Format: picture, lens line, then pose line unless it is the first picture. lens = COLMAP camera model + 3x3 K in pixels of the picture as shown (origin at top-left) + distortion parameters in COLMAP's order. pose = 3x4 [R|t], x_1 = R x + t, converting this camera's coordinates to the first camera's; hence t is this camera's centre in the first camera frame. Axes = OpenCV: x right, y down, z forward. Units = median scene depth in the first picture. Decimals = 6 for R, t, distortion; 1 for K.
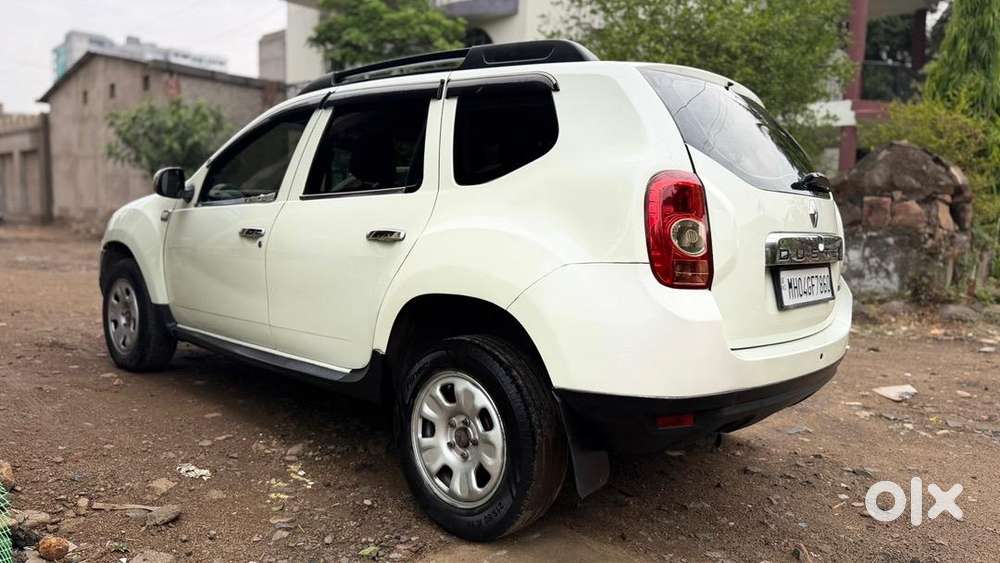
lens RADIAL K [[702.6, 0, 500.0], [0, 702.6, 281.5], [0, 0, 1]] dist [0.080512, -0.154279]
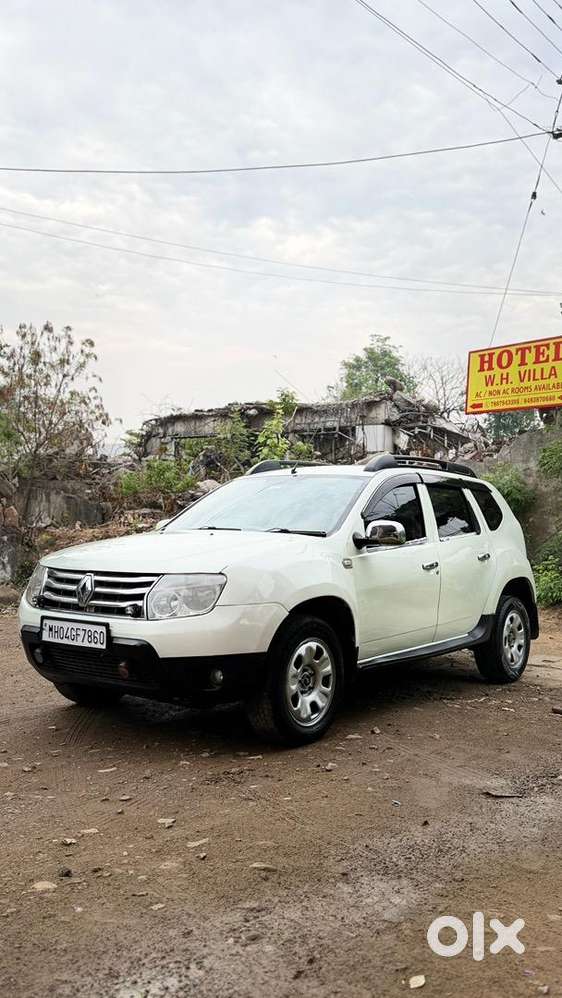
lens RADIAL K [[811.8, 0, 281.0], [0, 811.8, 499.0], [0, 0, 1]] dist [0.128418, -0.003238]
pose [[-0.088521, -0.019548, 0.995882, -1.166899], [0.080294, 0.996414, 0.026695, -0.161228], [-0.992833, 0.082326, -0.086634, 0.839985]]
